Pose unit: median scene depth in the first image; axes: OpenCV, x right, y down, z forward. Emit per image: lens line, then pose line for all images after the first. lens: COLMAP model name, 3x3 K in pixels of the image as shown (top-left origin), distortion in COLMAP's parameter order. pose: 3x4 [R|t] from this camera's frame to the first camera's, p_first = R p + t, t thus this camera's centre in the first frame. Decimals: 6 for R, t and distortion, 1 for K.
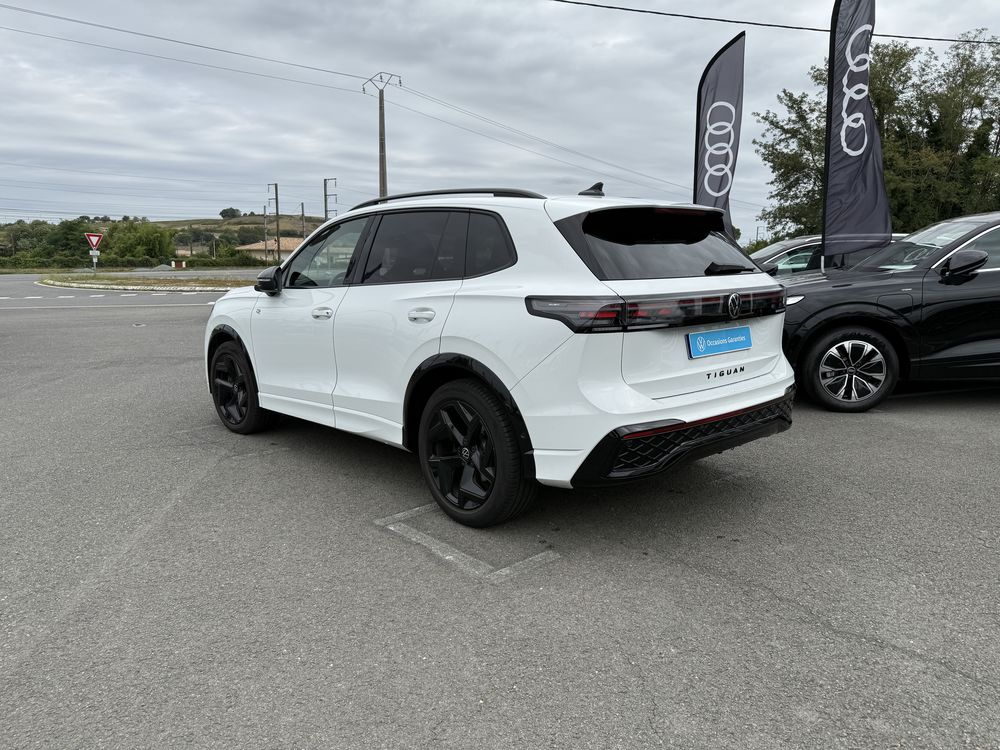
lens RADIAL K [[721.7, 0, 503.4], [0, 721.7, 355.3], [0, 0, 1]] dist [0.056793, -0.080282]
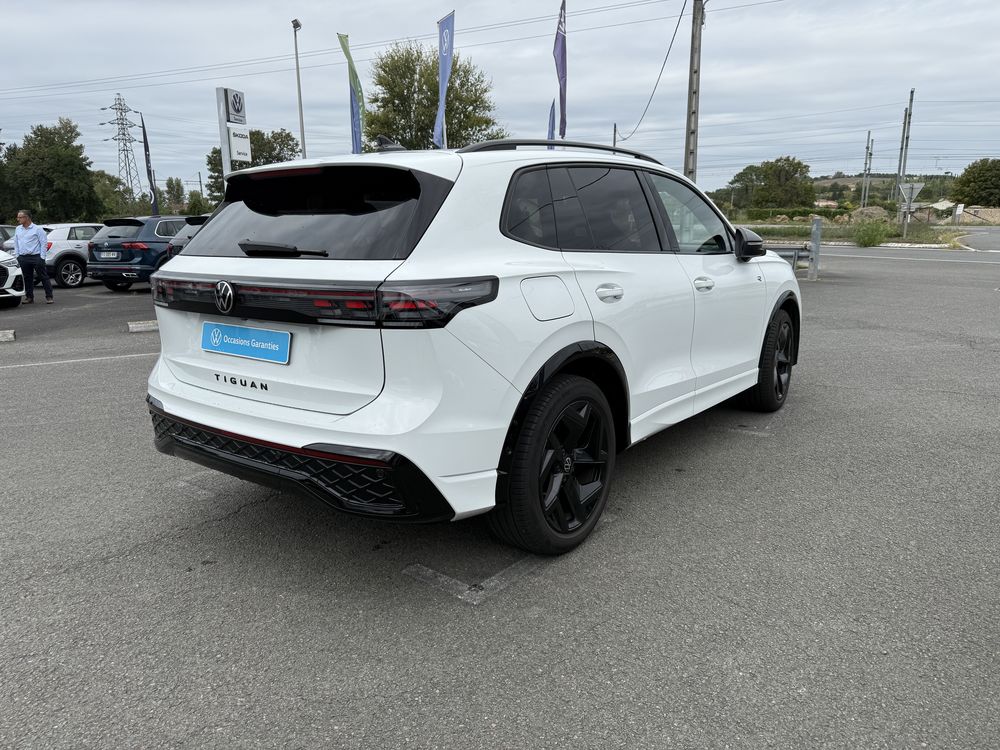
lens RADIAL K [[721.7, 0, 503.4], [0, 721.7, 355.3], [0, 0, 1]] dist [0.056793, -0.080282]
pose [[0.184510, 0.188474, -0.964590, 0.372455], [-0.121526, 0.978284, 0.167904, -0.057243], [0.975288, 0.086243, 0.203407, 0.373369]]
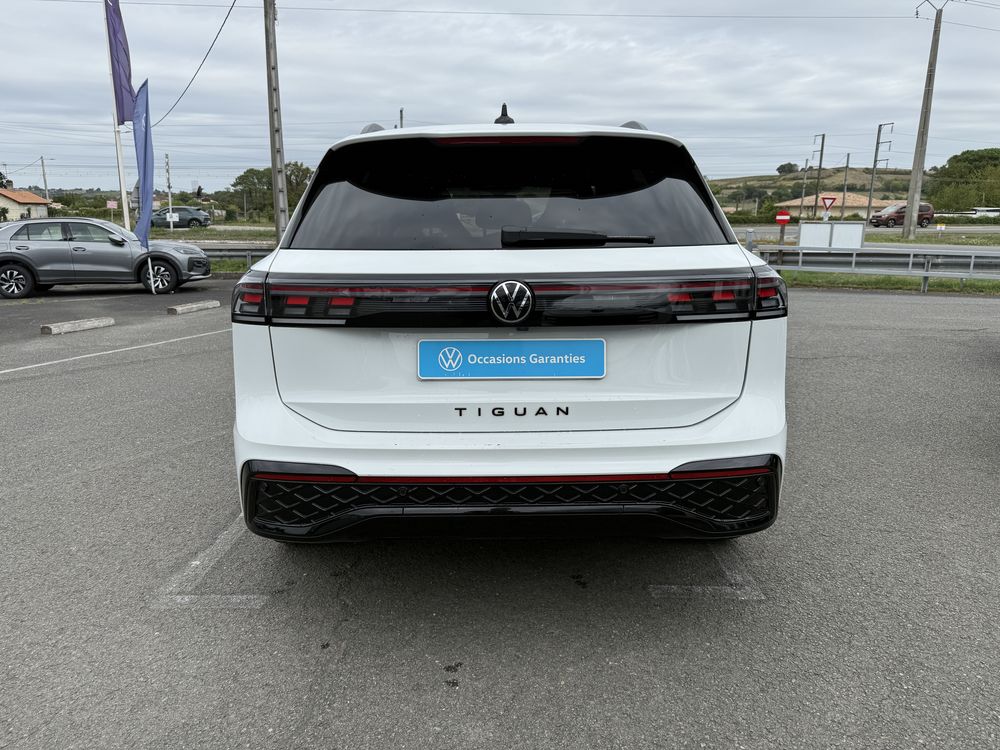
lens RADIAL K [[721.7, 0, 503.4], [0, 721.7, 355.3], [0, 0, 1]] dist [0.056793, -0.080282]
pose [[0.743938, 0.129701, -0.655541, 0.230169], [-0.091506, 0.991515, 0.092330, -0.025782], [0.661954, -0.008702, 0.749494, 0.183142]]
